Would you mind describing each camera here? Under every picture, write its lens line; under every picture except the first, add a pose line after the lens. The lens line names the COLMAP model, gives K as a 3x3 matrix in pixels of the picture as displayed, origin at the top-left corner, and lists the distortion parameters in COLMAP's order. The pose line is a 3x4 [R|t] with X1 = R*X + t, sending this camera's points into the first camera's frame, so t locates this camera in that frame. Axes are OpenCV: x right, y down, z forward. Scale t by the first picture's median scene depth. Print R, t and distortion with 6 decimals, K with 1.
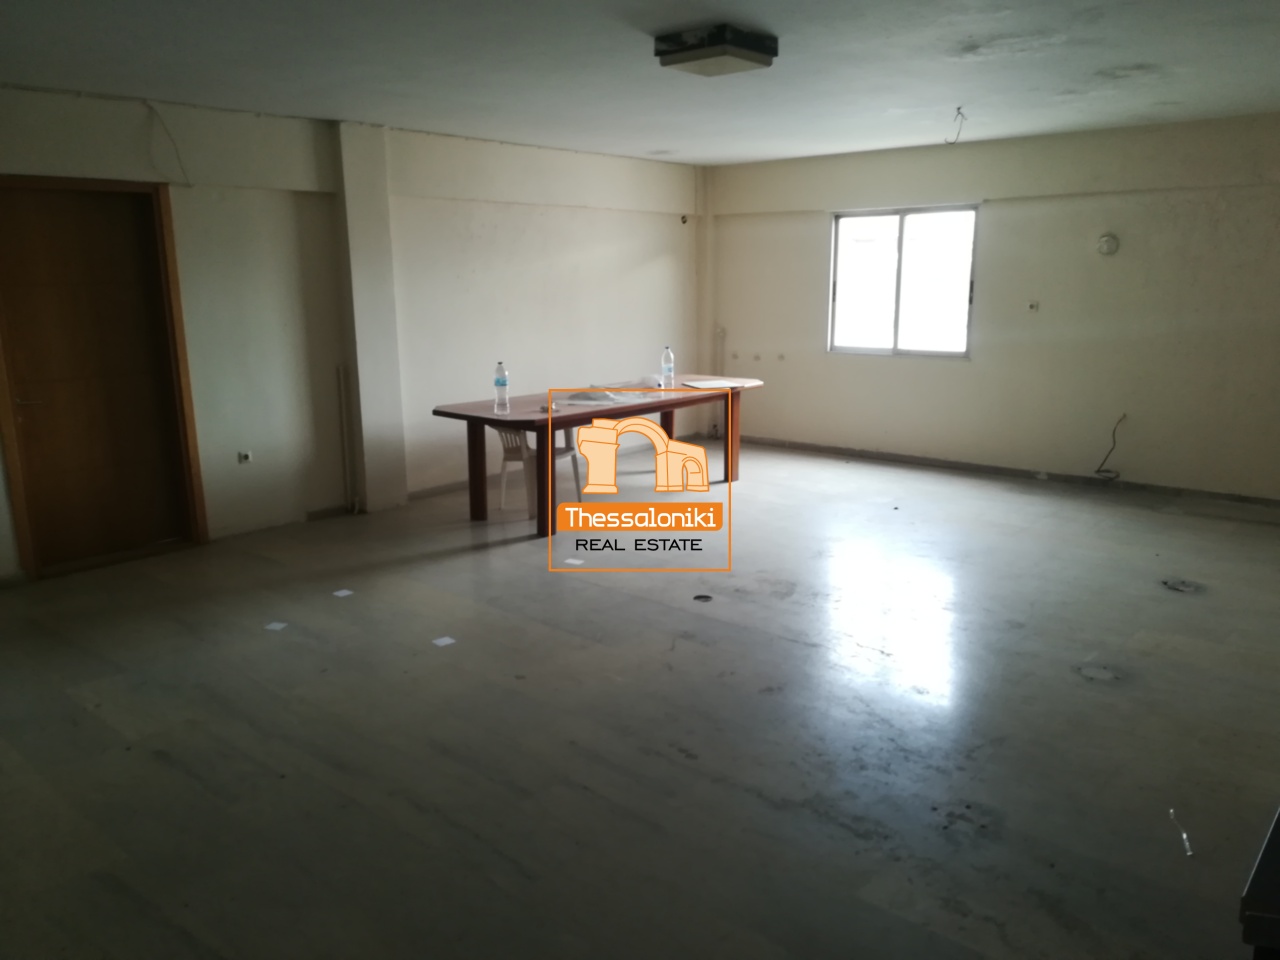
lens RADIAL K [[974.6, 0, 640.0], [0, 974.6, 480.0], [0, 0, 1]] dist [0.044688, -0.056966]
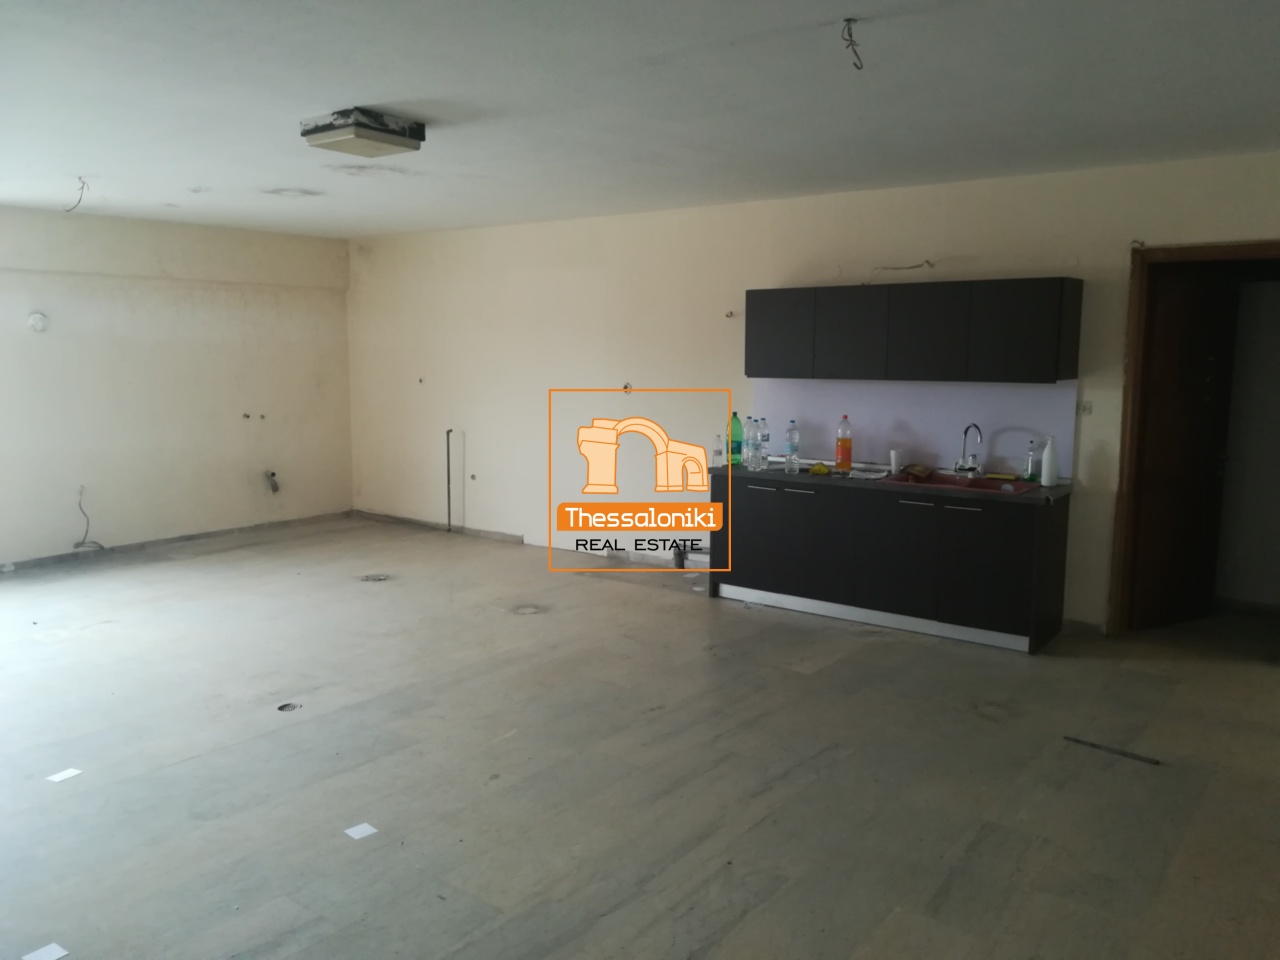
lens RADIAL K [[974.6, 0, 640.0], [0, 974.6, 480.0], [0, 0, 1]] dist [0.044688, -0.056966]
pose [[-0.062277, -0.124985, 0.990202, -0.876145], [0.205028, 0.969366, 0.135250, -0.144363], [-0.976773, 0.211442, -0.034744, 0.725262]]
